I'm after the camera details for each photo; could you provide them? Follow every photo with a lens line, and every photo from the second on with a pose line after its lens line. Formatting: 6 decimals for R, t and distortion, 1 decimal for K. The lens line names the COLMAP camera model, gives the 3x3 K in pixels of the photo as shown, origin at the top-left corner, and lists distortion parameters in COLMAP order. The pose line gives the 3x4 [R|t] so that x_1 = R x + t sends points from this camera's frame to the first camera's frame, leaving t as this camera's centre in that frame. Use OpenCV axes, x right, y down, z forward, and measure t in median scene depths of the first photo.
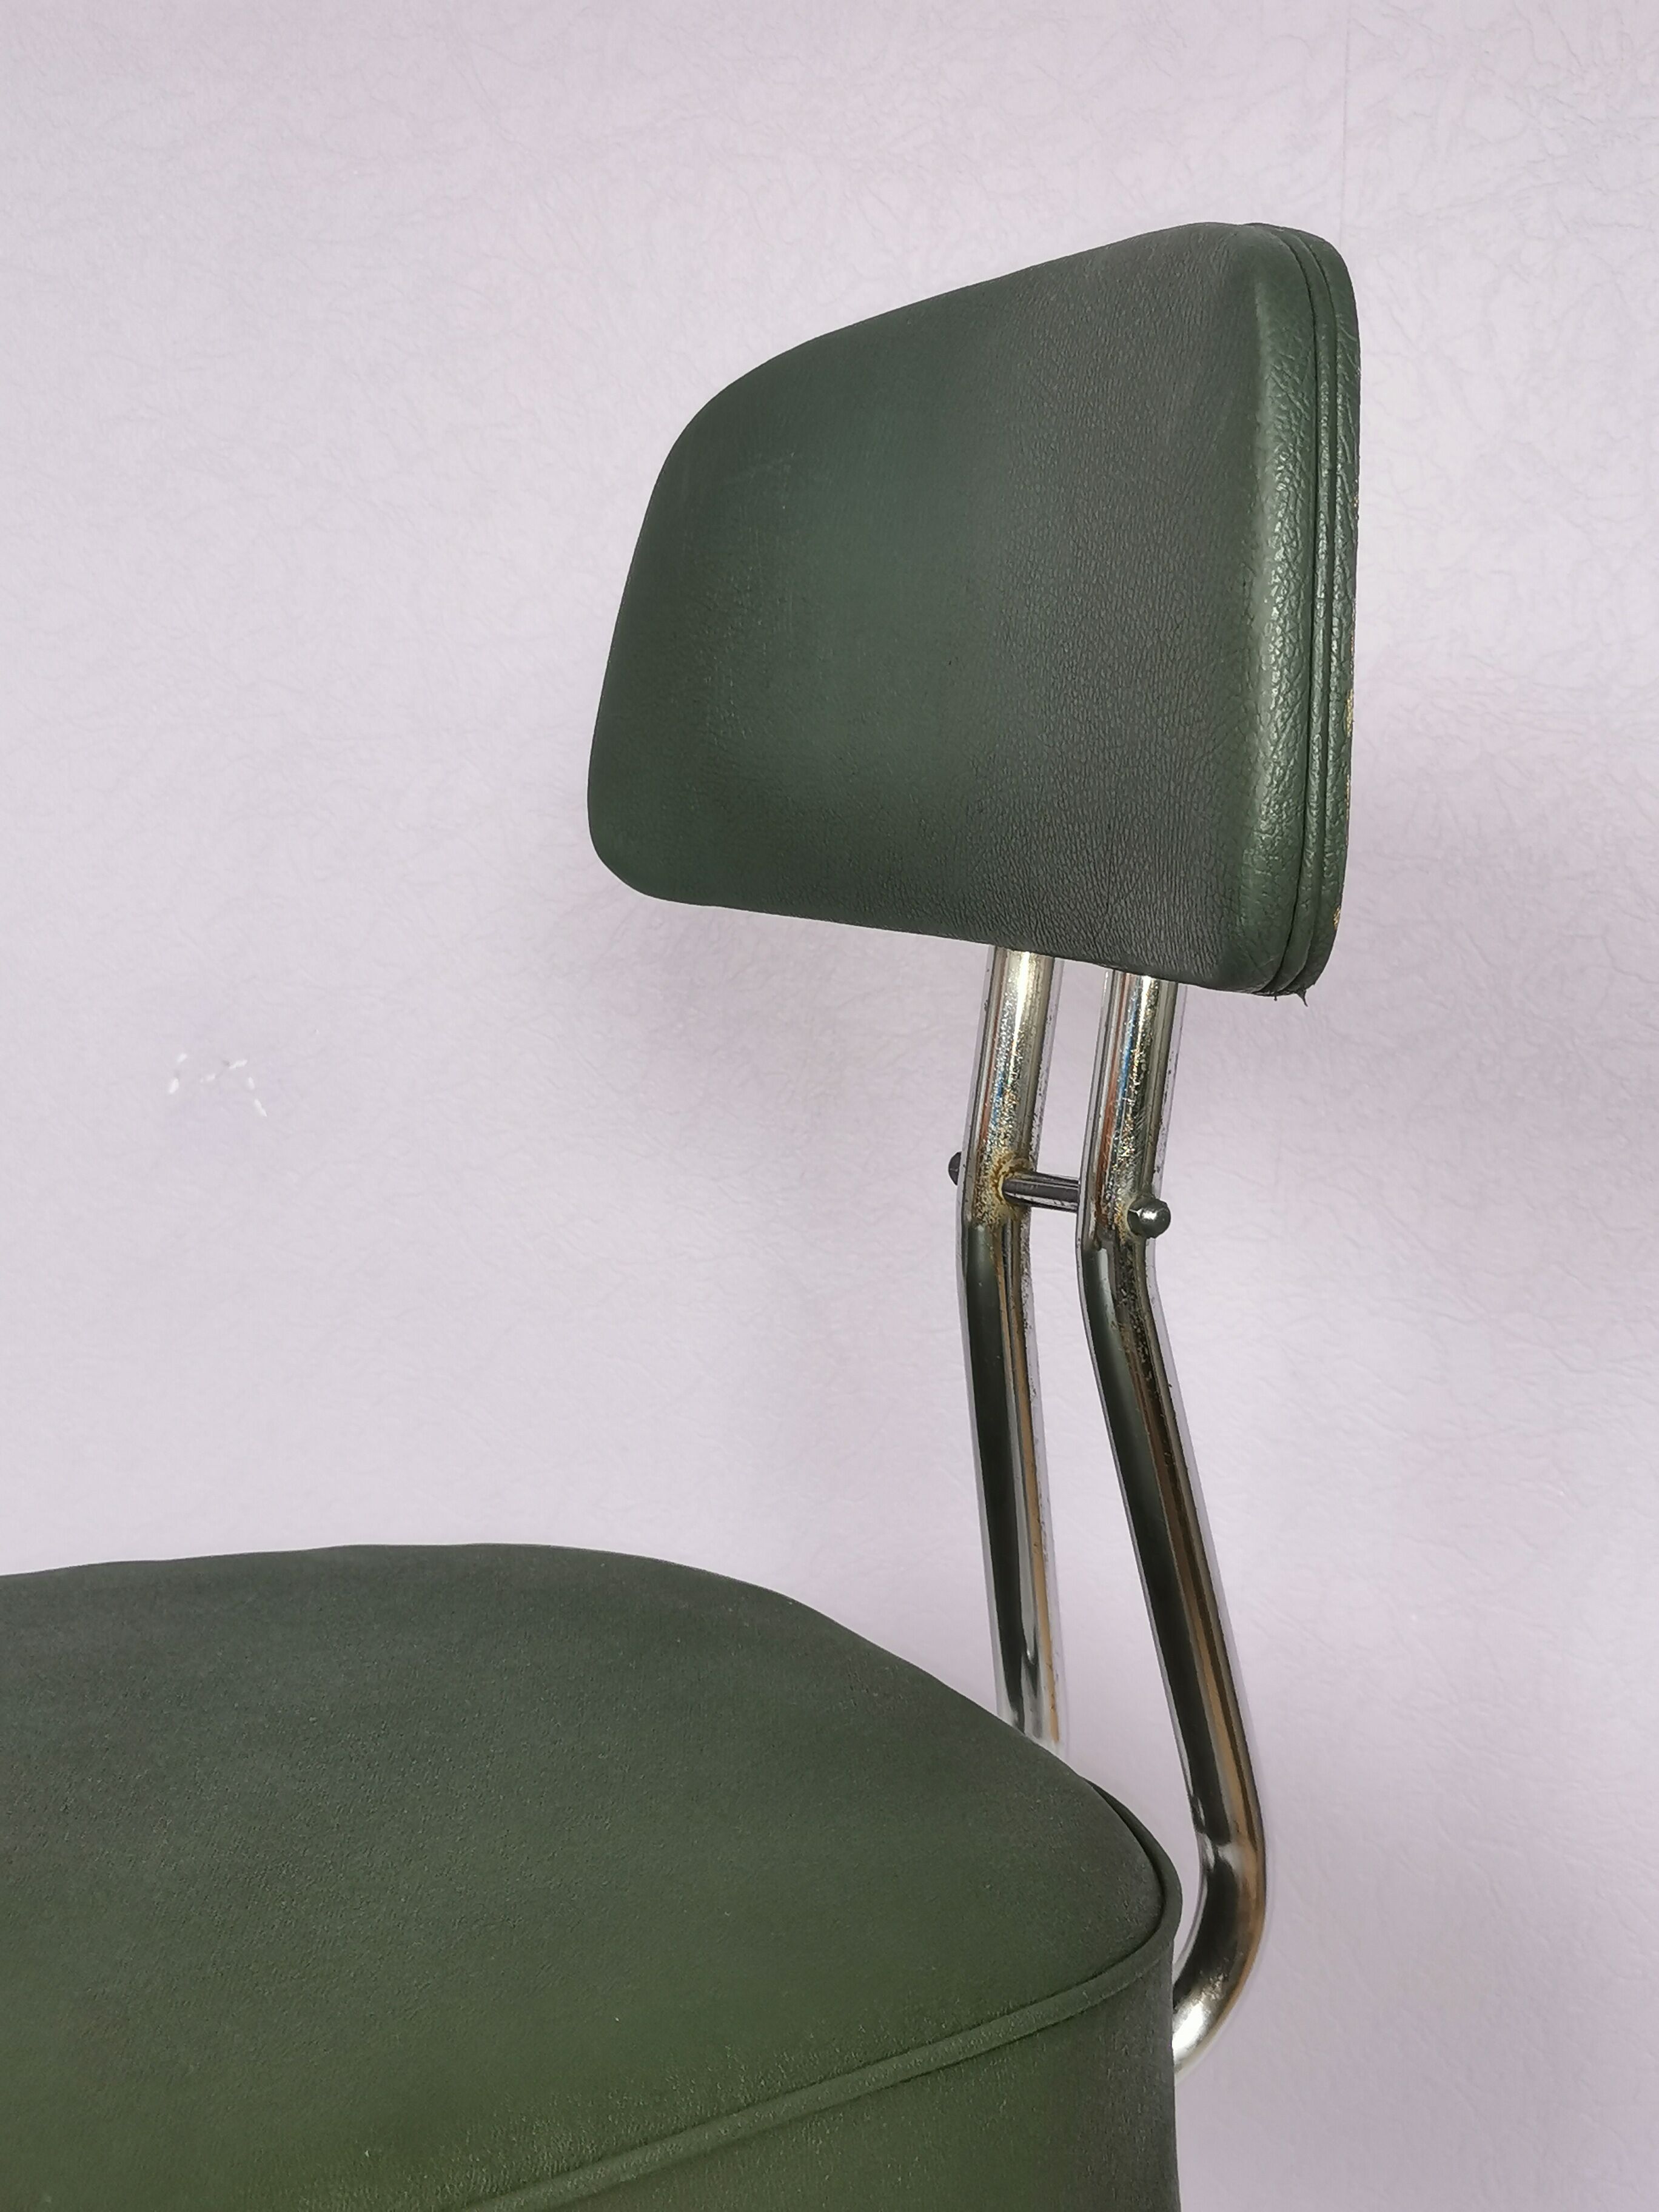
lens RADIAL K [[2354.3, 0, 819.0], [0, 2354.3, 1136.2], [0, 0, 1]] dist [0.036486, 0.000000]
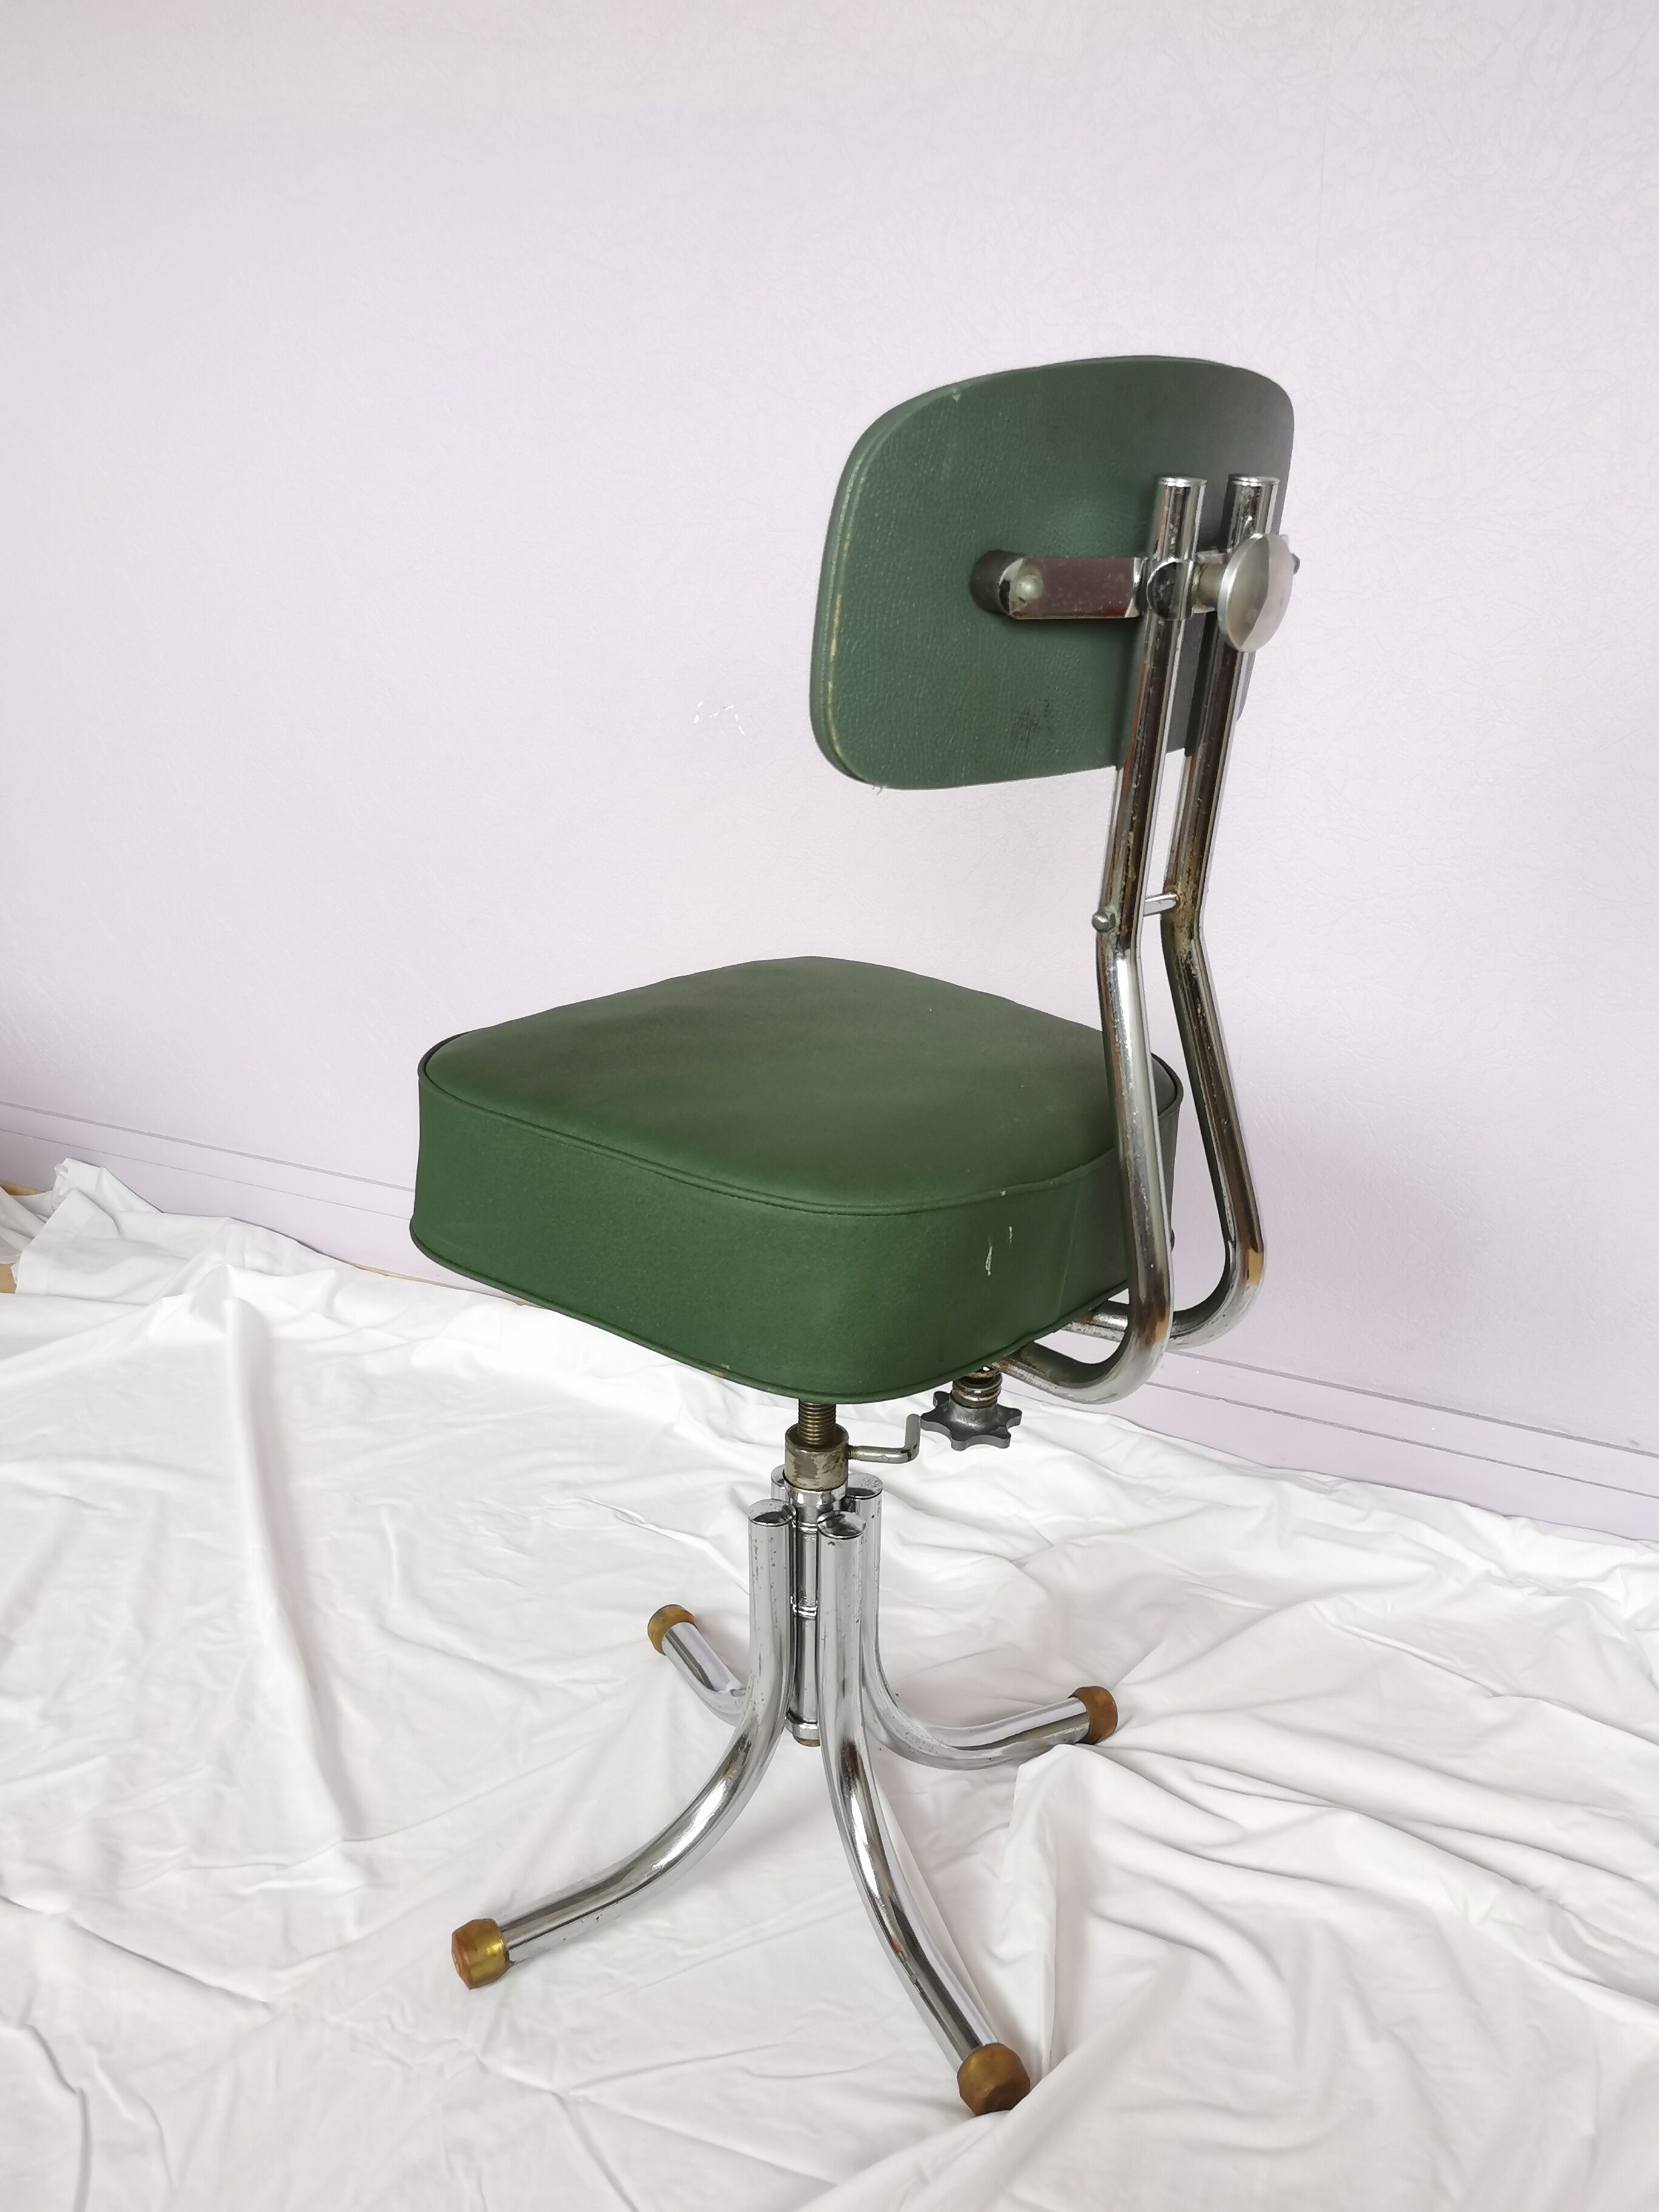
lens RADIAL K [[1882.2, 0, 805.9], [0, 1882.2, 1102.3], [0, 0, 1]] dist [0.045019, -0.028705]
pose [[0.987128, 0.013629, -0.159348, 0.070022], [0.022787, 0.974211, 0.224486, -0.069212], [0.158298, -0.225227, 0.961361, -0.603465]]
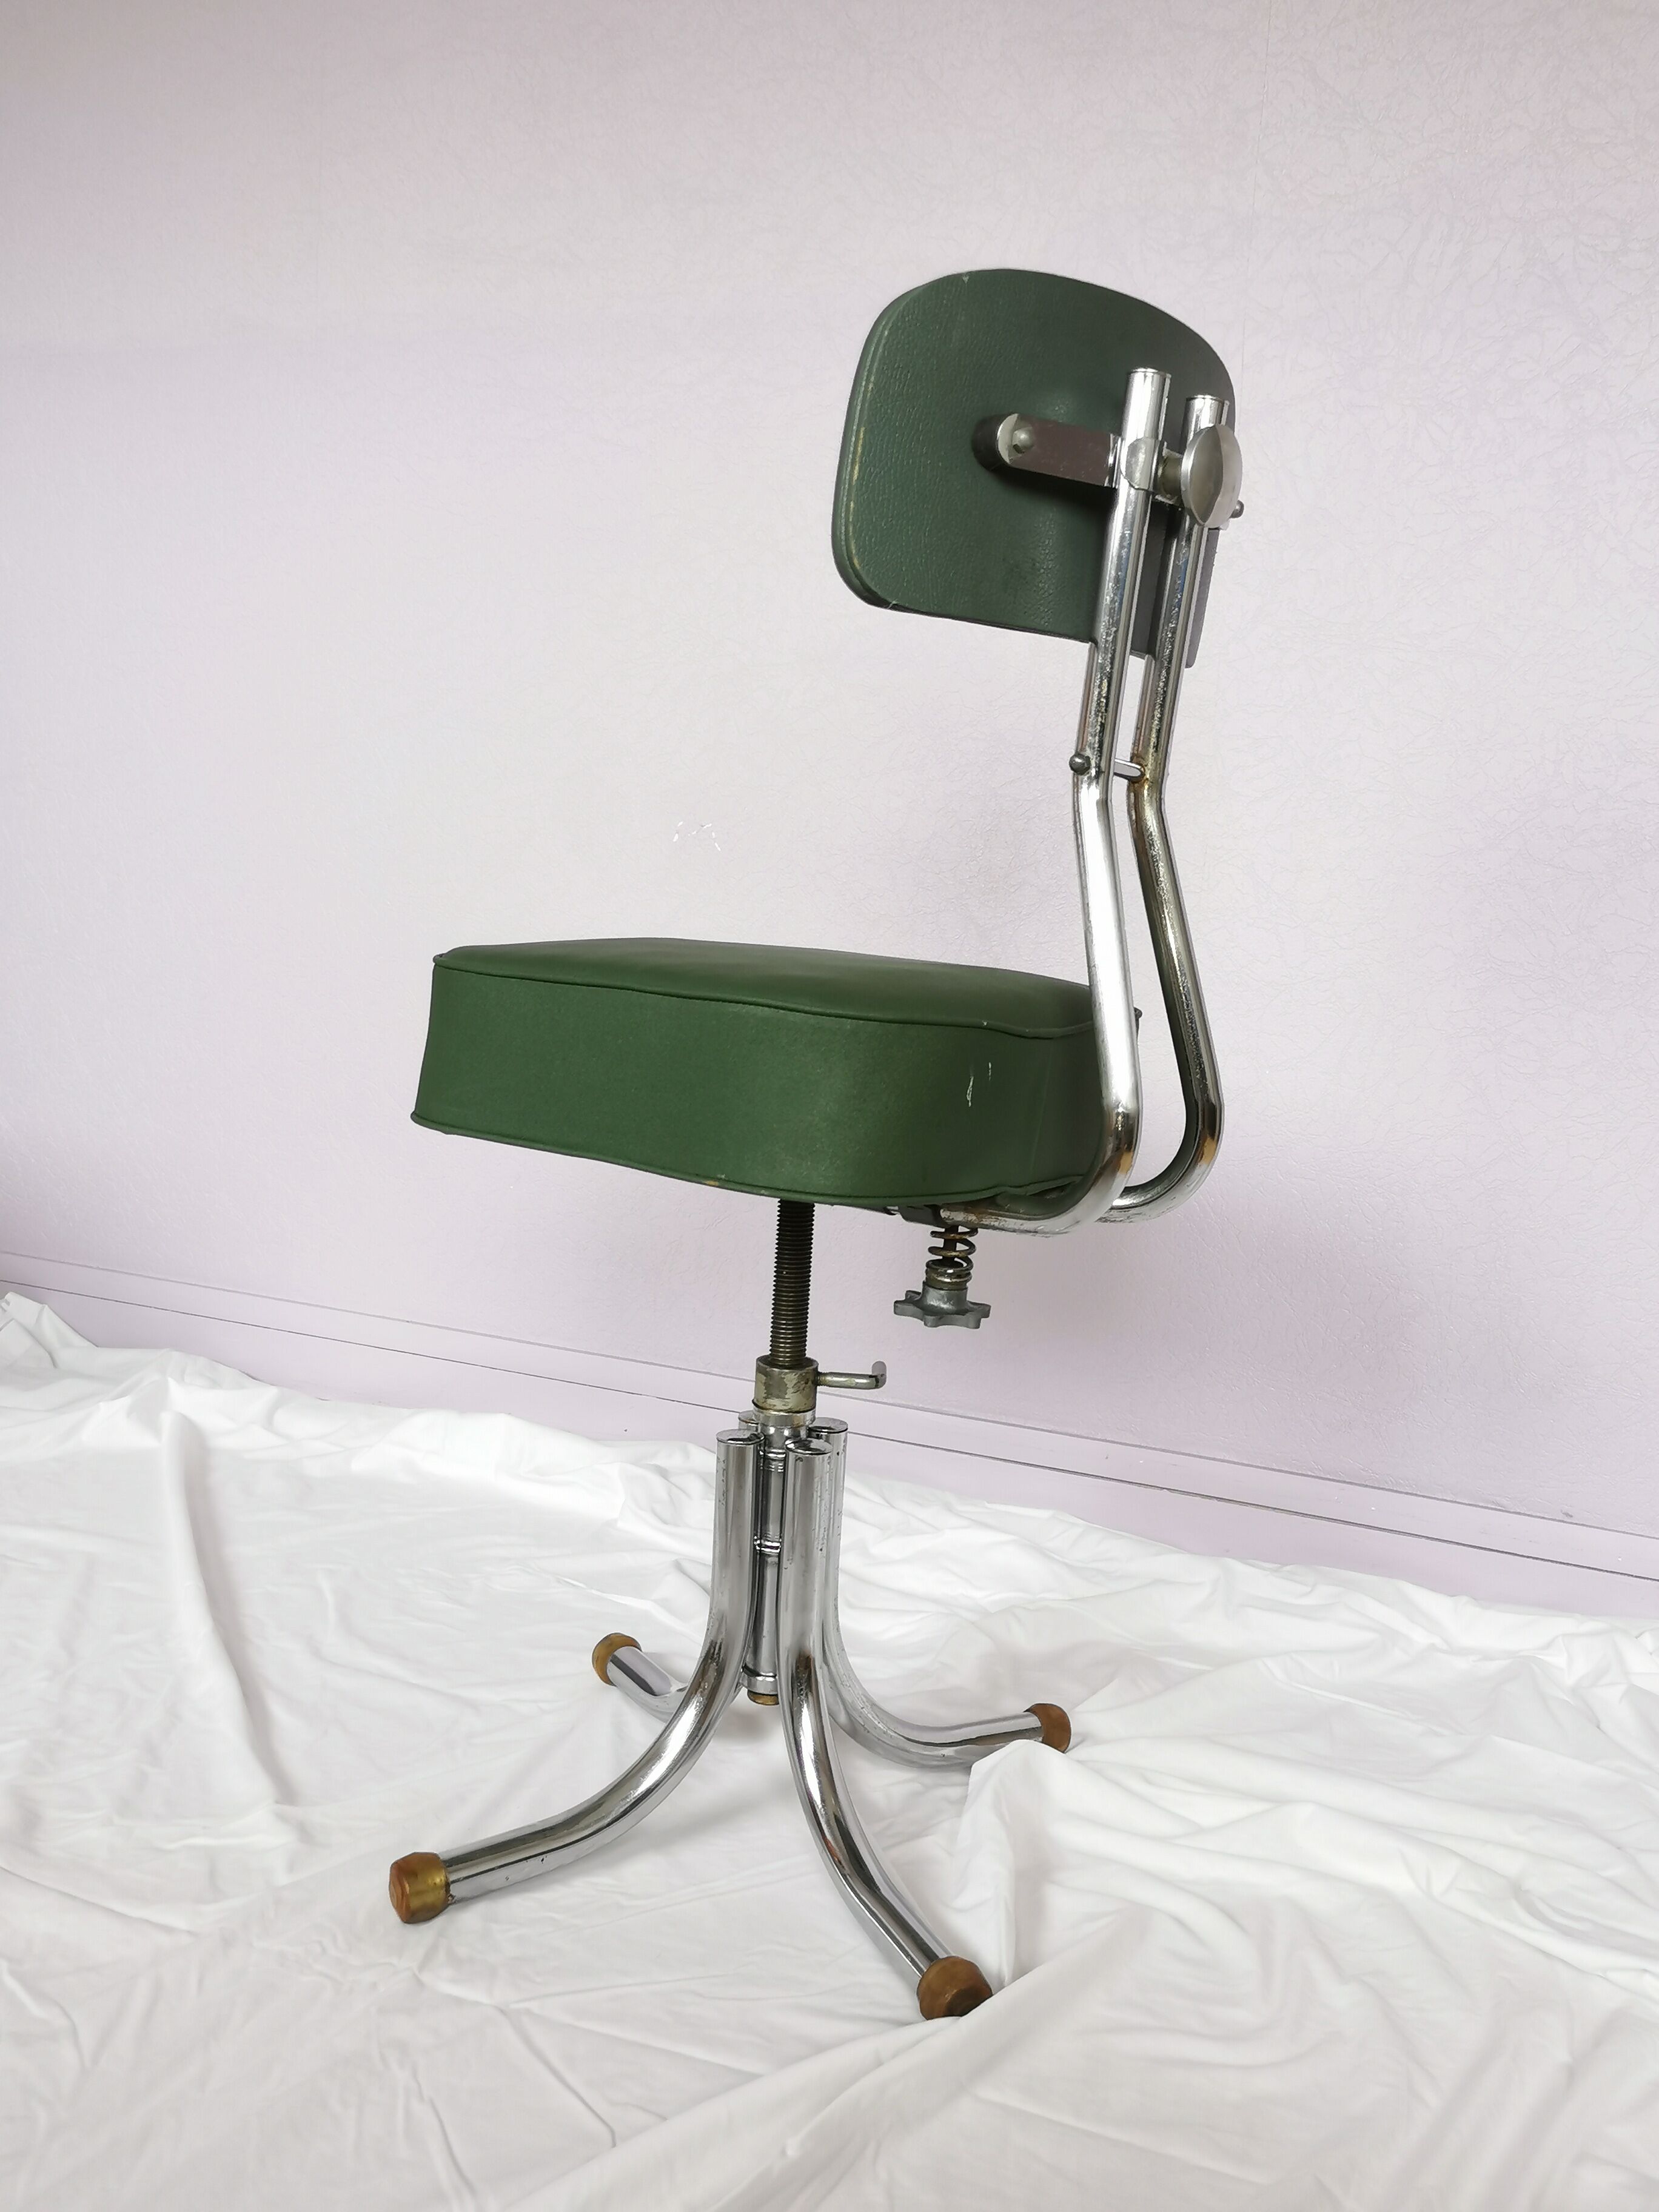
lens RADIAL K [[1882.2, 0, 802.7], [0, 1882.2, 1107.3], [0, 0, 1]] dist [0.045019, -0.028705]
pose [[0.992840, 0.018886, -0.117950, 0.040322], [-0.018962, 0.999820, 0.000473, 0.243794], [0.117938, 0.001767, 0.993019, -0.719098]]
